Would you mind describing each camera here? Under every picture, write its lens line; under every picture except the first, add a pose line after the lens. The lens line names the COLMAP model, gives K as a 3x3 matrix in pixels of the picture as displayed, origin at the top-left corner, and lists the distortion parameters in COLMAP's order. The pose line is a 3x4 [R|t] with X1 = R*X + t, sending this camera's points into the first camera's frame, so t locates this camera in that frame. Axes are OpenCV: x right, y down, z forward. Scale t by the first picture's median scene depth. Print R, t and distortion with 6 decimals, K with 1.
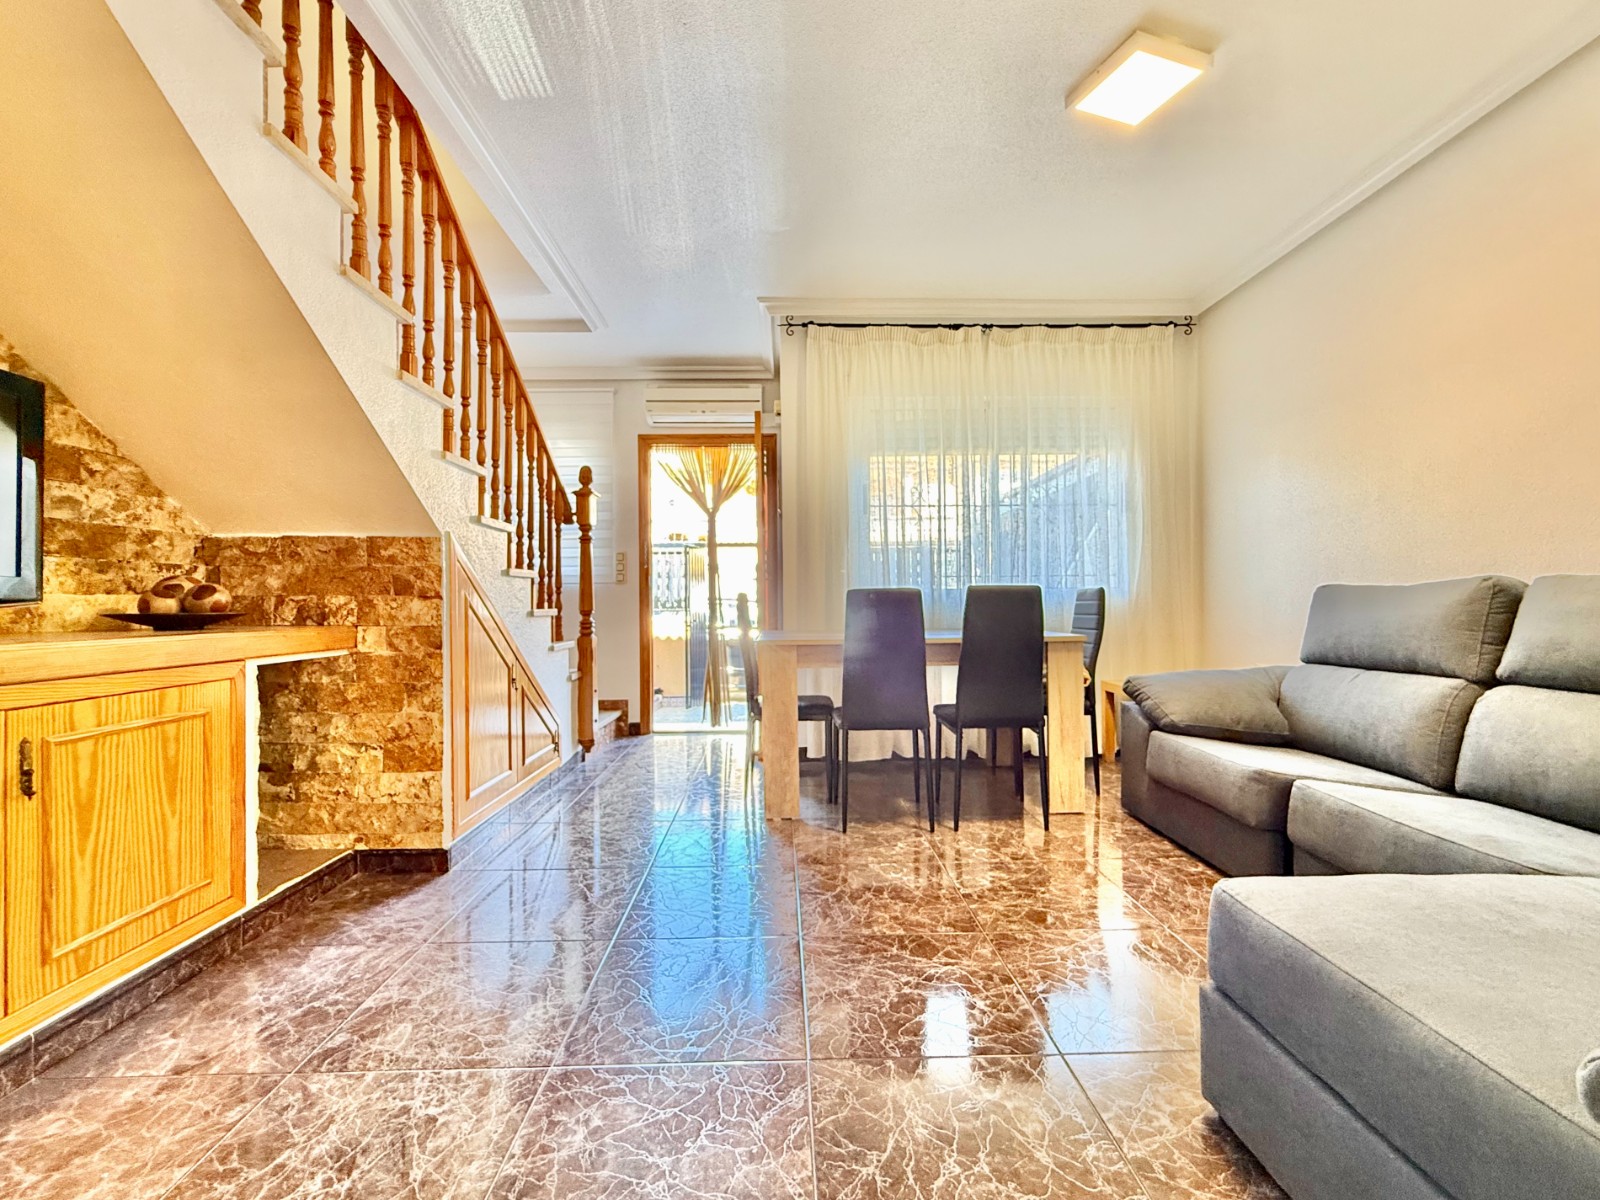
lens RADIAL K [[679.3, 0, 797.7], [0, 679.3, 600.3], [0, 0, 1]] dist [-0.004646, 0.000570]
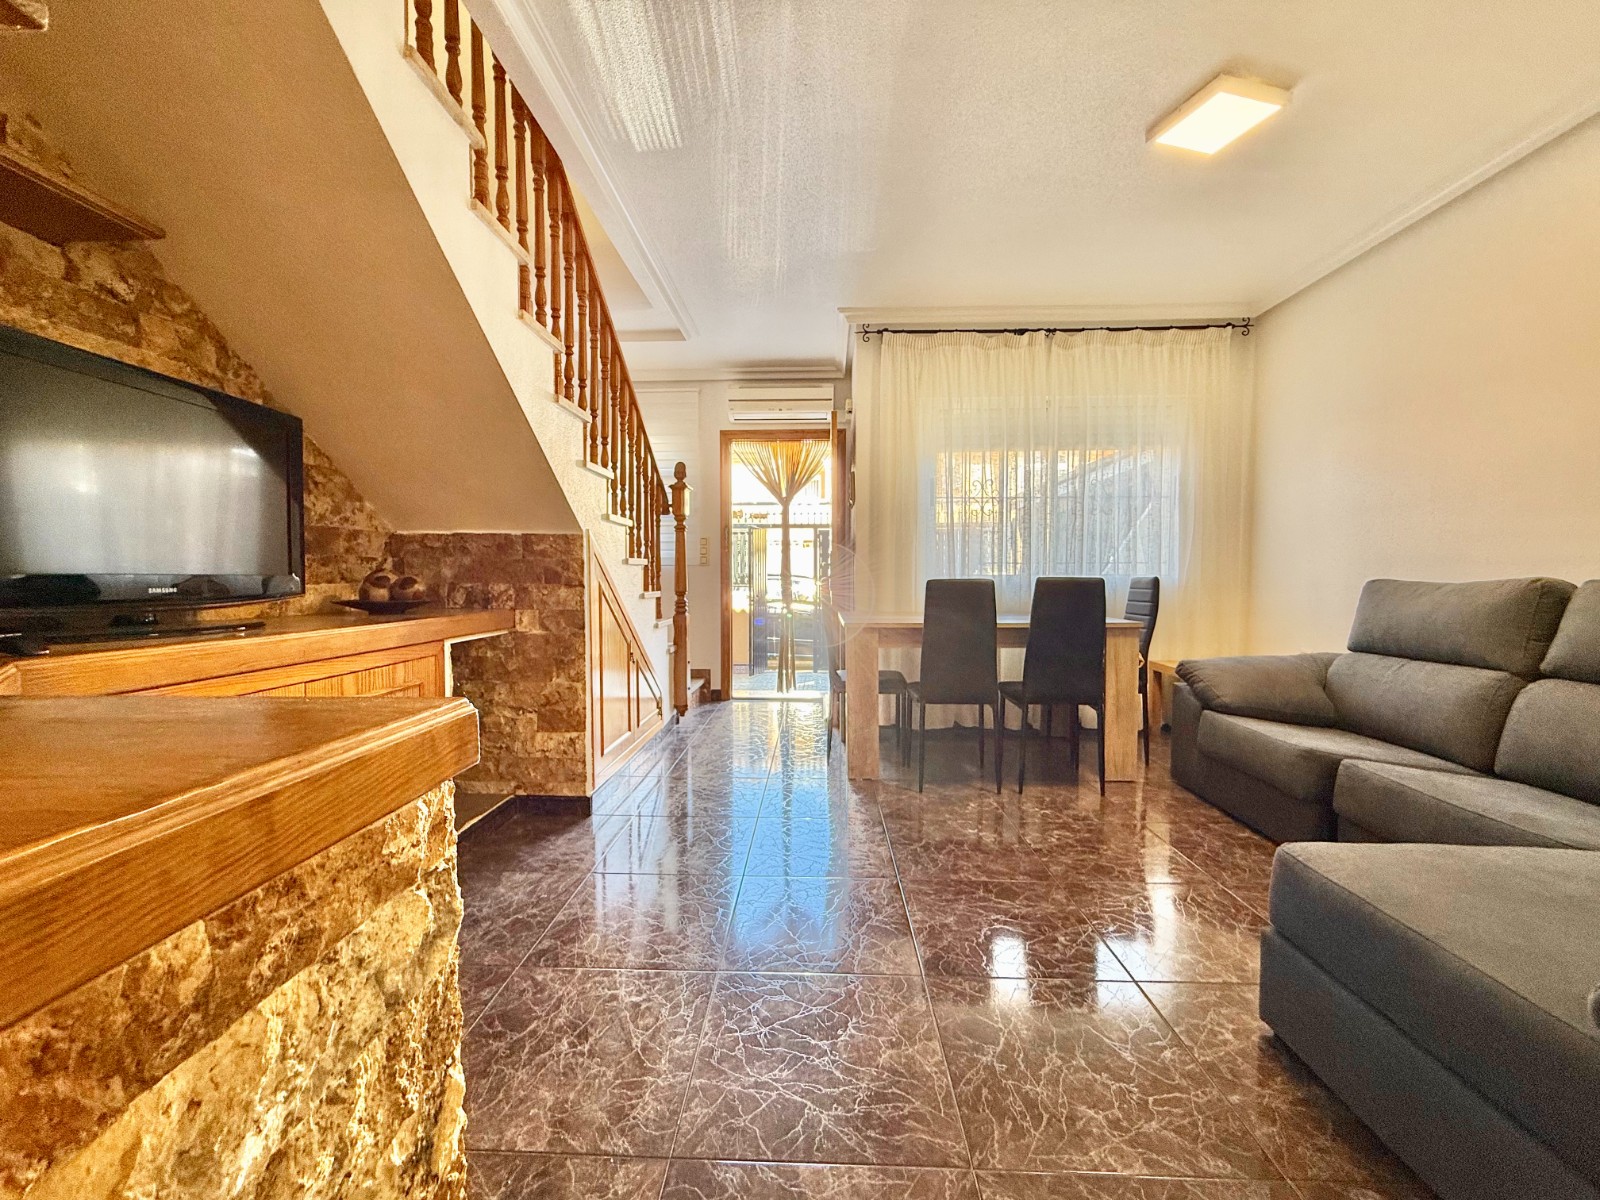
lens RADIAL K [[638.1, 0, 797.1], [0, 638.1, 601.1], [0, 0, 1]] dist [-0.005775, 0.000478]
pose [[0.997848, 0.010631, -0.064707, -0.086750], [-0.007789, 0.999001, 0.044013, -0.030085], [0.065111, -0.043414, 0.996933, -0.081815]]
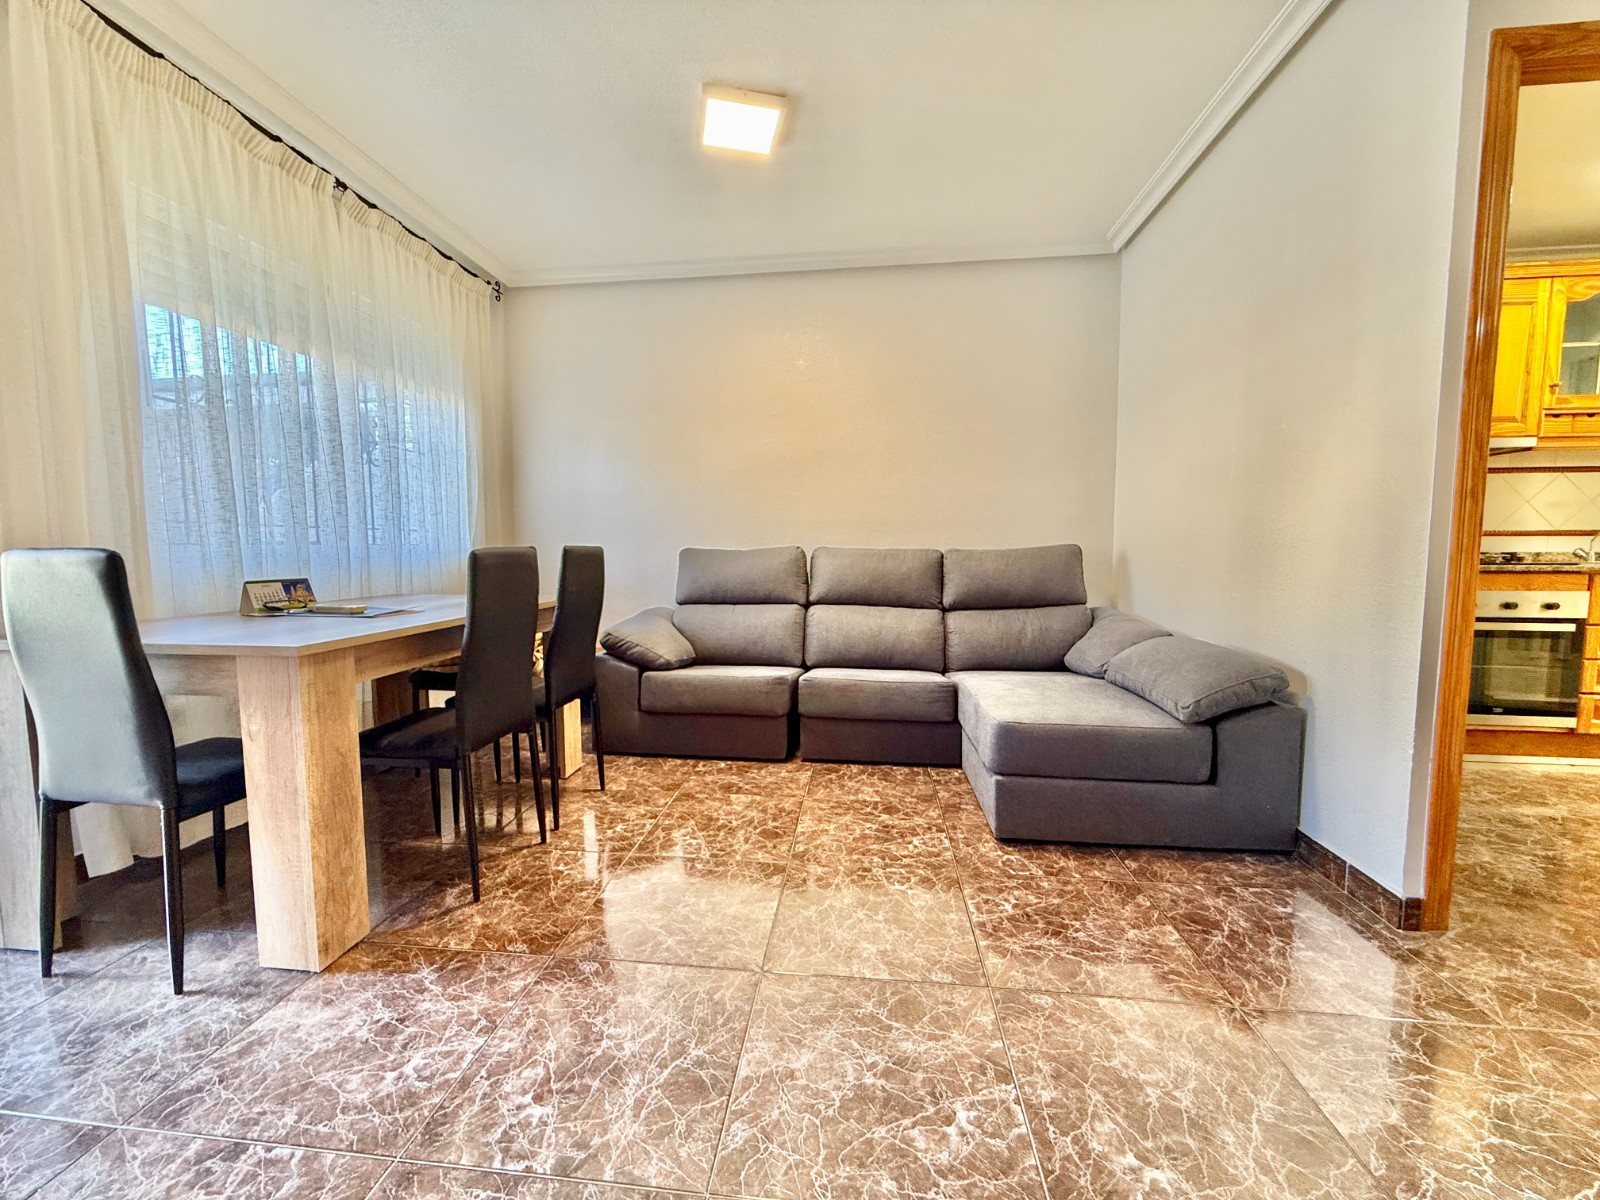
lens RADIAL K [[638.1, 0, 784.8], [0, 638.1, 600.1], [0, 0, 1]] dist [-0.005775, 0.000478]
pose [[0.142495, -0.075998, 0.986874, -0.608930], [-0.004249, 0.996992, 0.077391, -0.020847], [-0.989786, -0.015222, 0.141744, 0.718331]]
